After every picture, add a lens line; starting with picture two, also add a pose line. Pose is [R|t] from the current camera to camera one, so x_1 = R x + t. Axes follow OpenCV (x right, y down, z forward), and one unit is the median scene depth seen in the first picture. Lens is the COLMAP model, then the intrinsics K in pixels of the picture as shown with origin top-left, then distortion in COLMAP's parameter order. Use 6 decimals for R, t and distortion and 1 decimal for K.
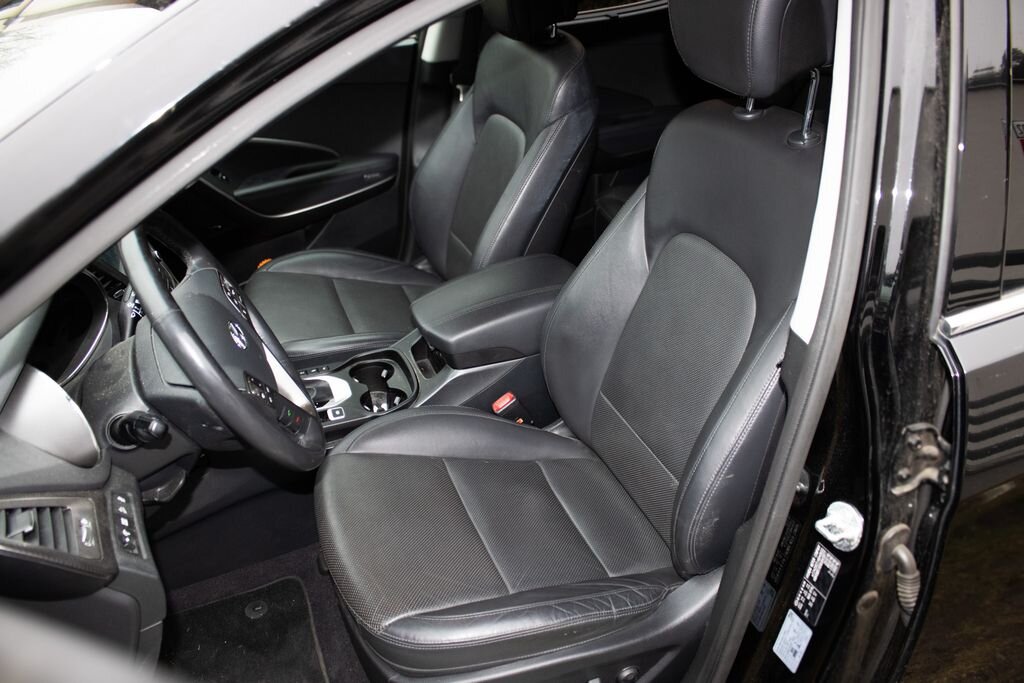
lens RADIAL K [[863.7, 0, 514.5], [0, 863.7, 338.7], [0, 0, 1]] dist [-0.148713, 0.091558]
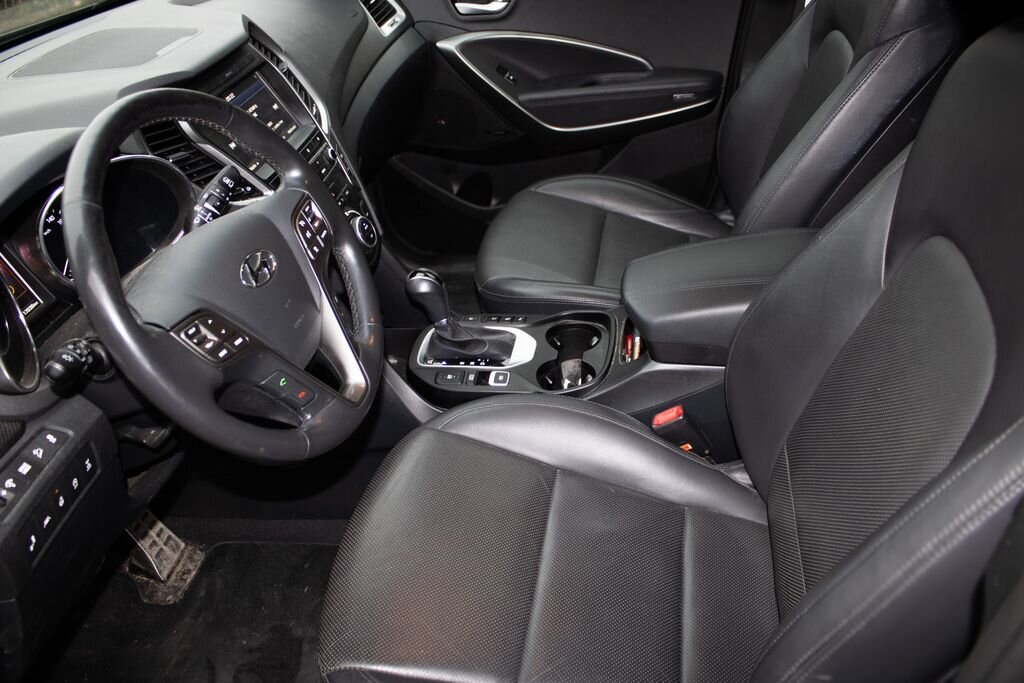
lens RADIAL K [[863.7, 0, 517.2], [0, 863.7, 350.9], [0, 0, 1]] dist [-0.148713, 0.091558]
pose [[0.859391, 0.231211, -0.456058, 0.156838], [-0.184663, 0.972070, 0.144842, -0.054090], [0.476810, -0.040258, 0.878084, 0.263512]]
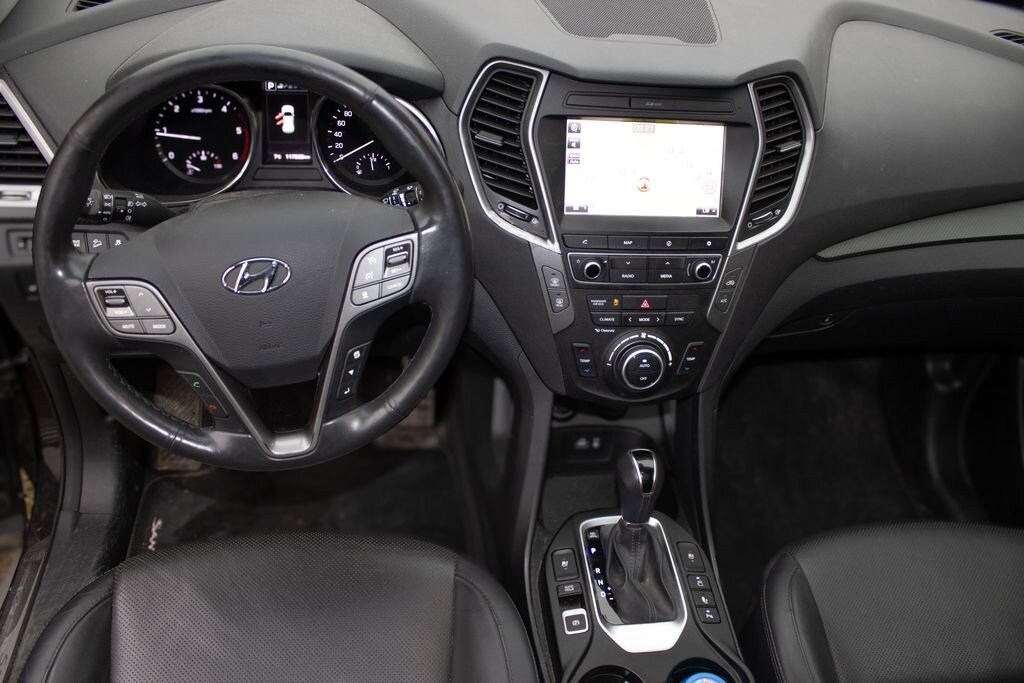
lens RADIAL K [[863.7, 0, 516.8], [0, 863.7, 350.2], [0, 0, 1]] dist [-0.148713, 0.091558]
pose [[-0.242684, 0.643899, -0.725602, 0.107889], [-0.578099, 0.504661, 0.641185, -0.341214], [0.779042, 0.575076, 0.249765, 0.636610]]
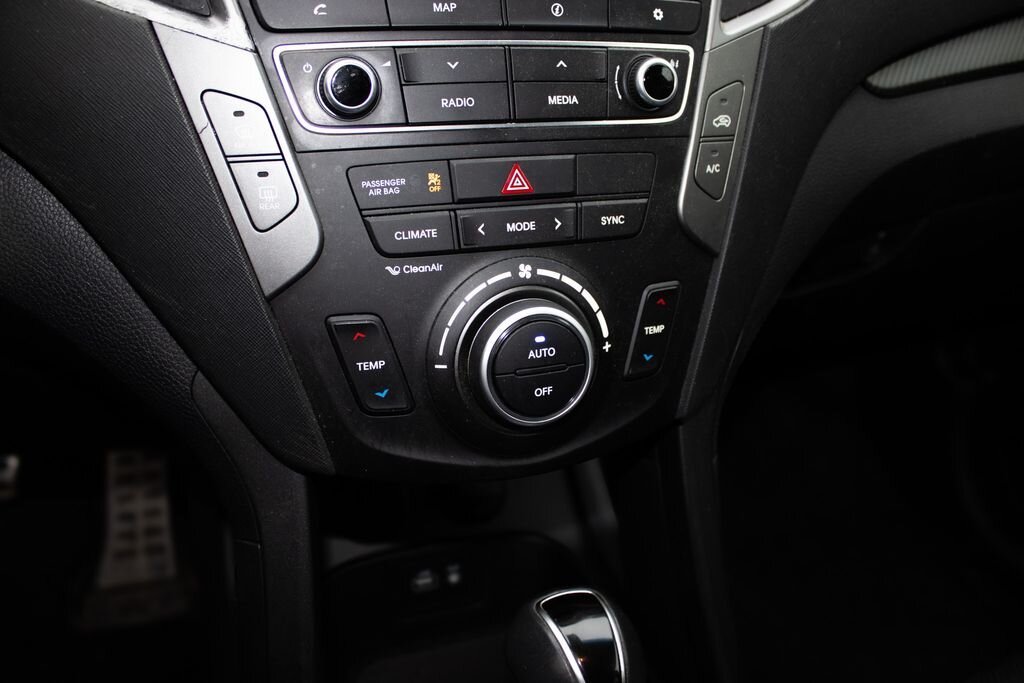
lens RADIAL K [[832.5, 0, 510.1], [0, 832.5, 342.0], [0, 0, 1]] dist [-0.123896, 0.010279]
pose [[-0.035906, 0.555104, -0.831005, -0.153842], [-0.584153, 0.663031, 0.468139, -0.113100], [0.810849, 0.502244, 0.300459, 0.781953]]
